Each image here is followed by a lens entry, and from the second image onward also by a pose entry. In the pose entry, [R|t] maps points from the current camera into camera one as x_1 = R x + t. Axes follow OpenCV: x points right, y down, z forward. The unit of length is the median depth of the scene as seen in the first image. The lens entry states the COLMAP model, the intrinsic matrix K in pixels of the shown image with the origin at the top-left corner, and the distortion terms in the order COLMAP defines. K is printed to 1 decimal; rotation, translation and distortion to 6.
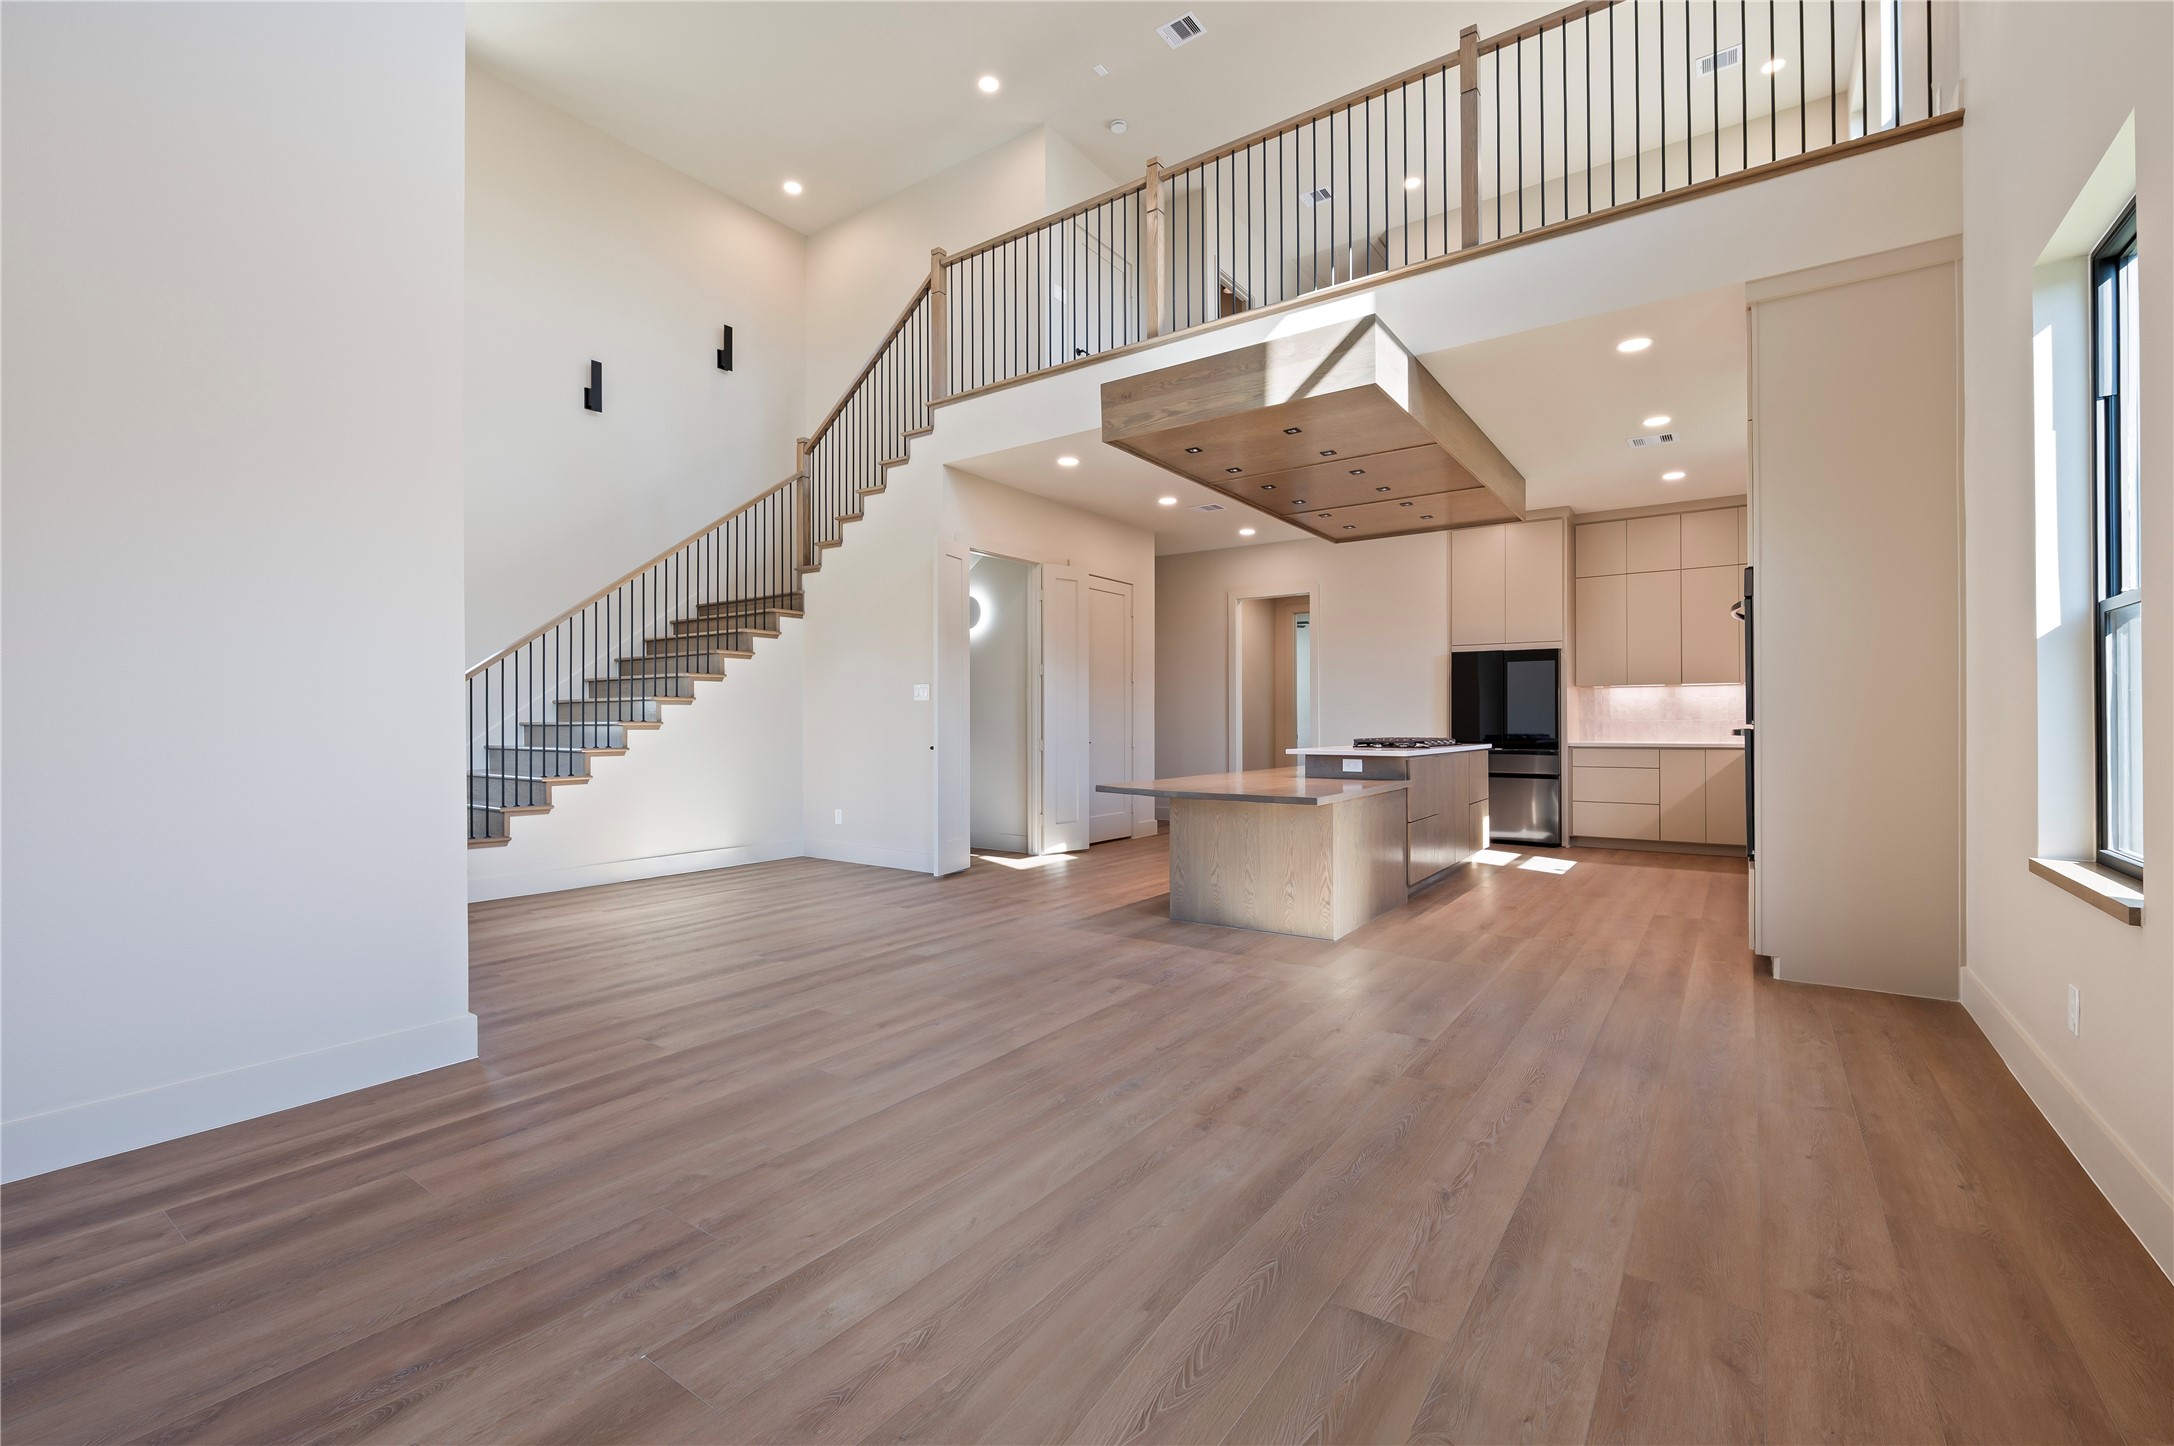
lens RADIAL K [[926.3, 0, 1080.0], [0, 926.3, 720.0], [0, 0, 1]] dist [-0.002245, -0.000342]
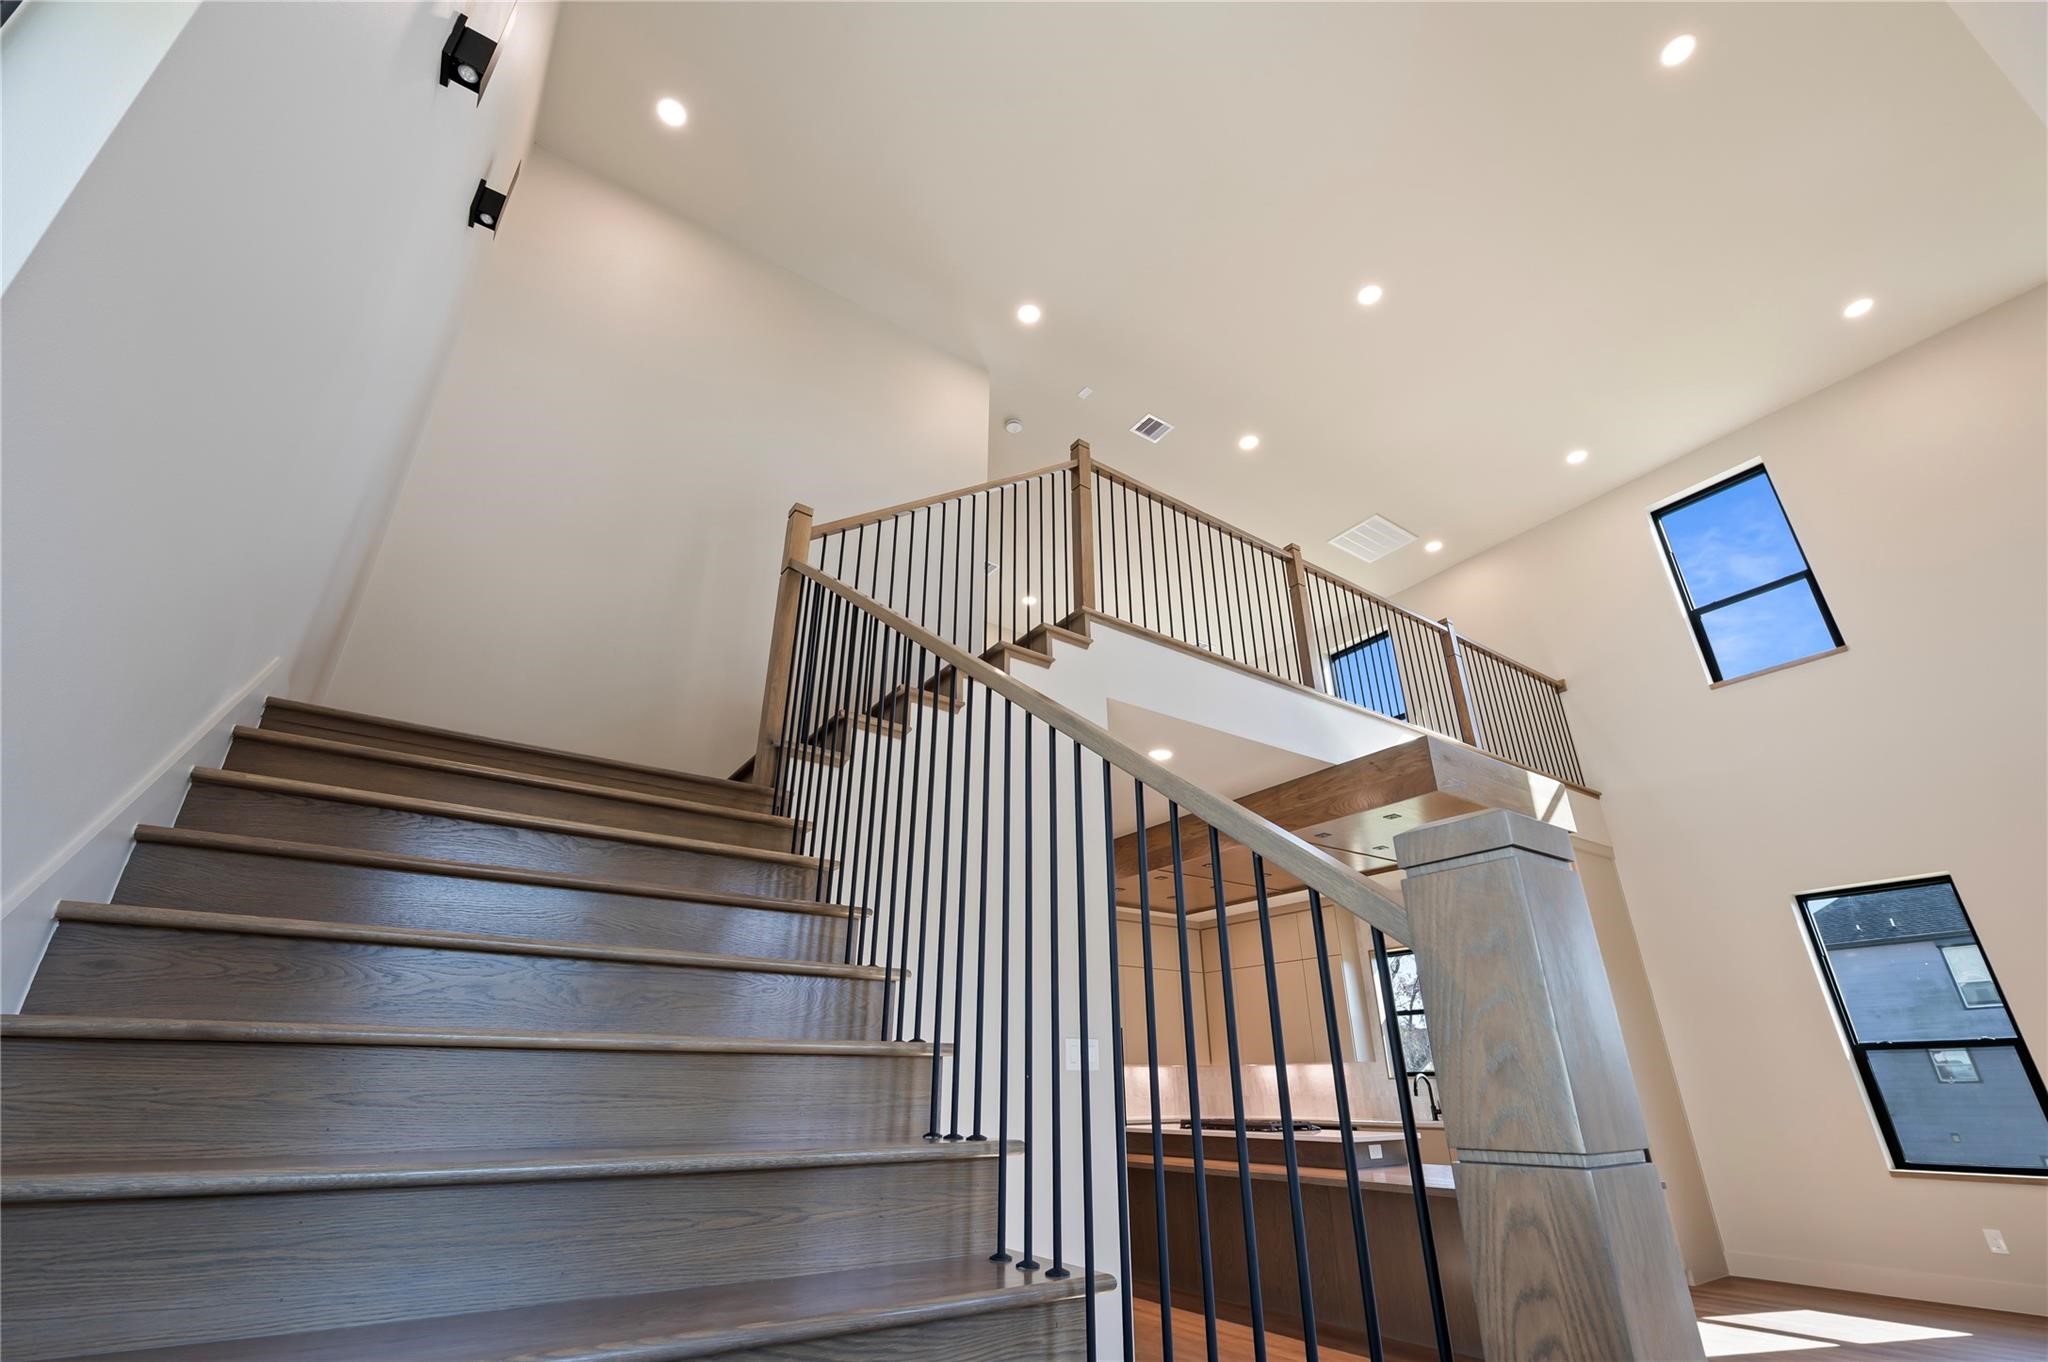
lens RADIAL K [[872.6, 0, 1042.3], [0, 872.6, 680.7], [0, 0, 1]] dist [-0.002245, -0.000342]
pose [[0.315994, 0.403829, 0.858528, -0.611692], [0.000777, 0.904783, -0.425873, -0.008098], [-0.948761, 0.135241, 0.285592, 0.719065]]
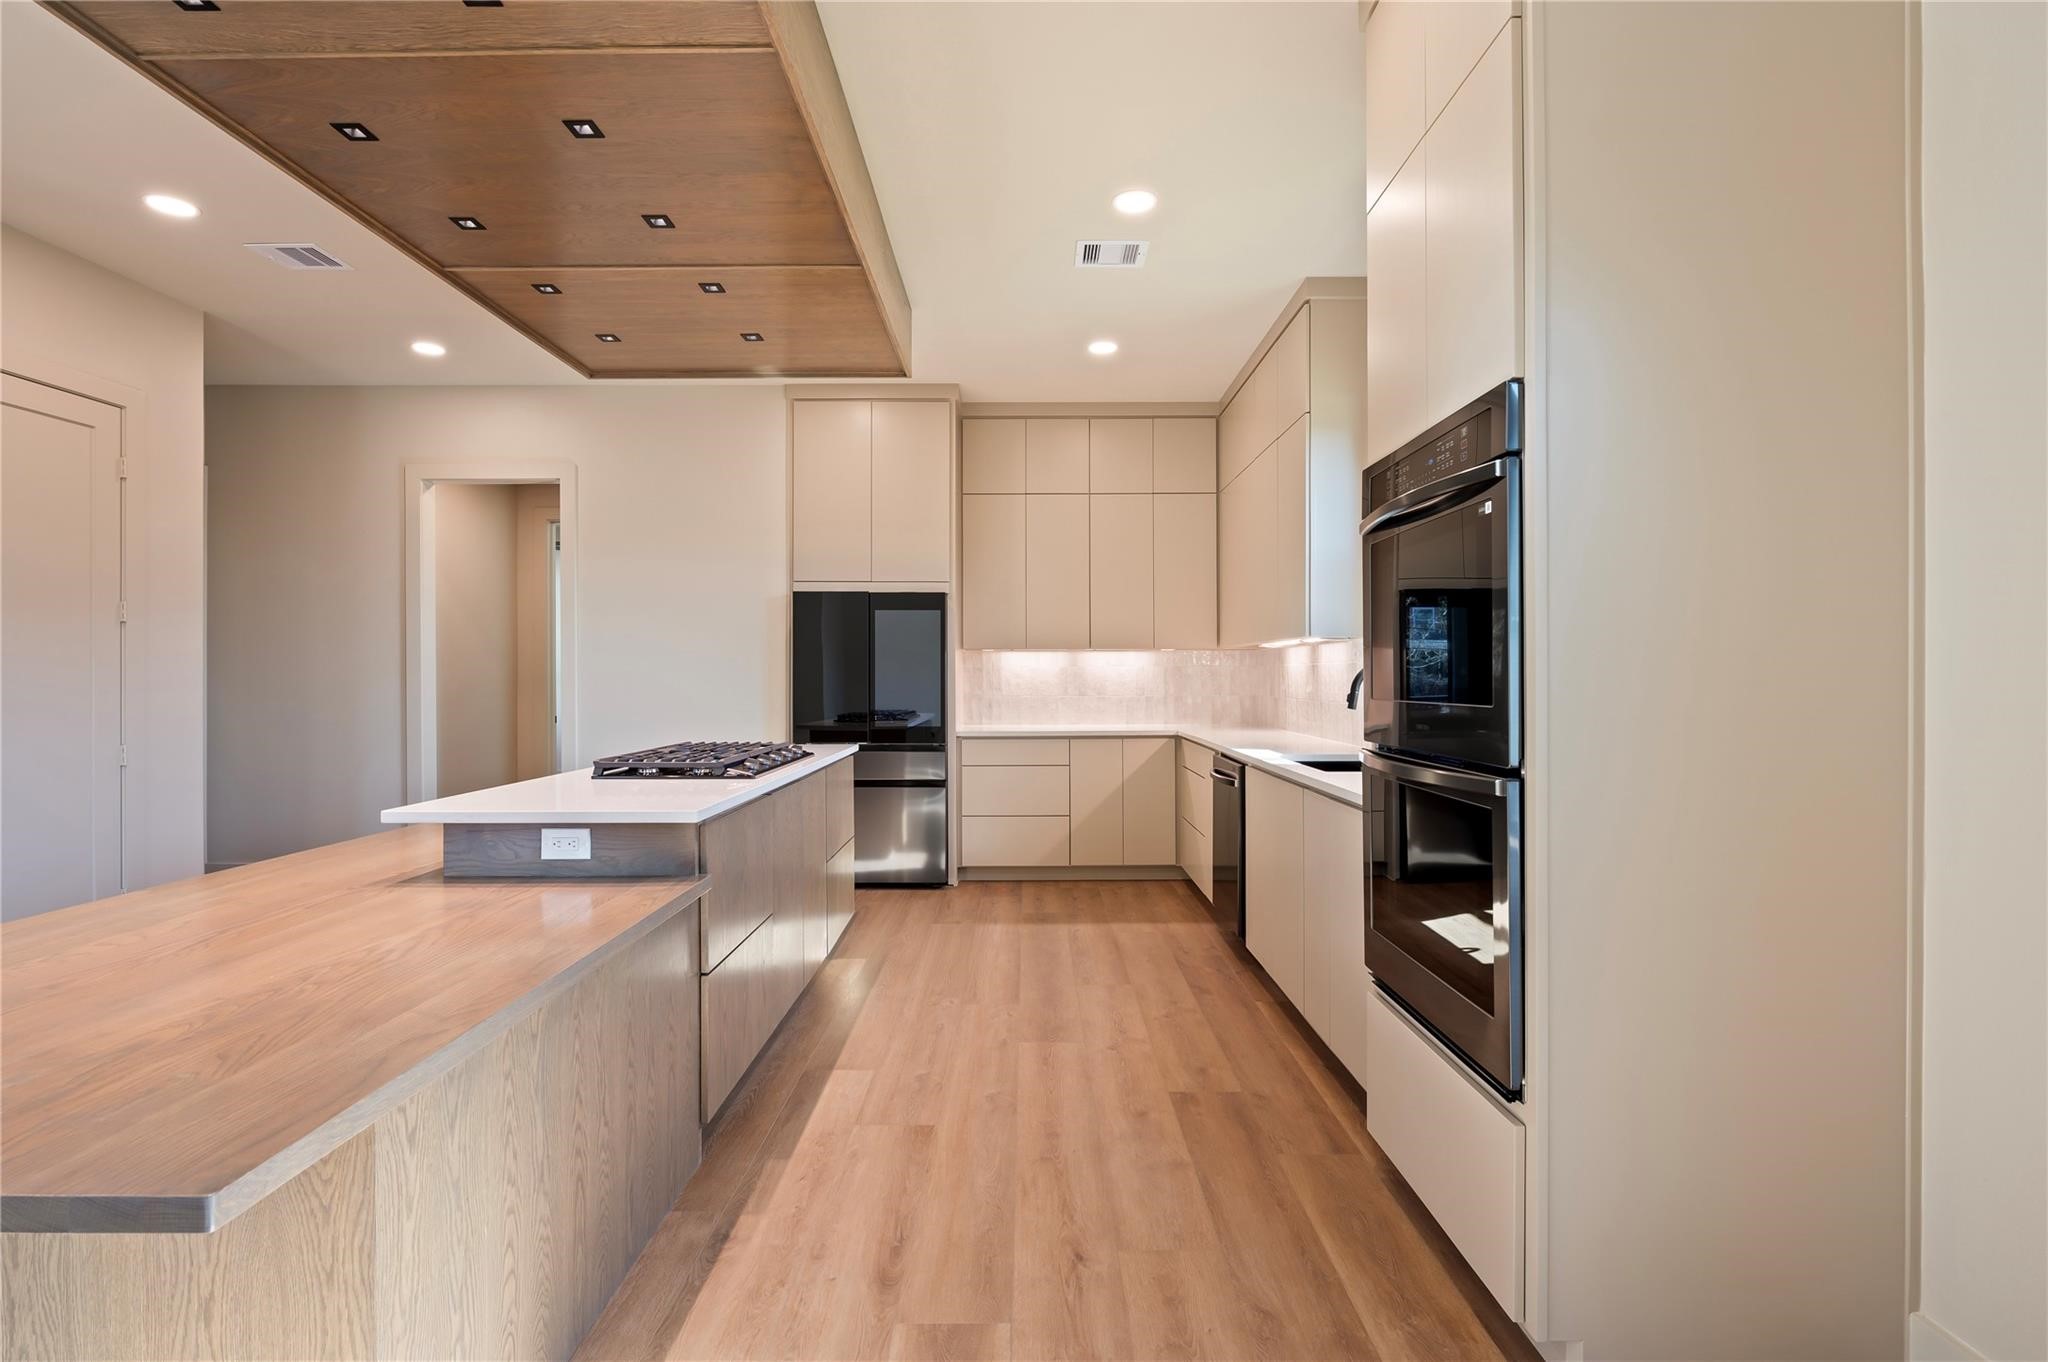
lens RADIAL K [[970.0, 0, 1030.0], [0, 970.0, 678.5], [0, 0, 1]] dist [0.003918, -0.001961]
pose [[0.808227, 0.000275, 0.588871, 0.149654], [-0.003481, 0.999985, 0.004310, -0.017734], [-0.588861, -0.005533, 0.808216, 0.388987]]
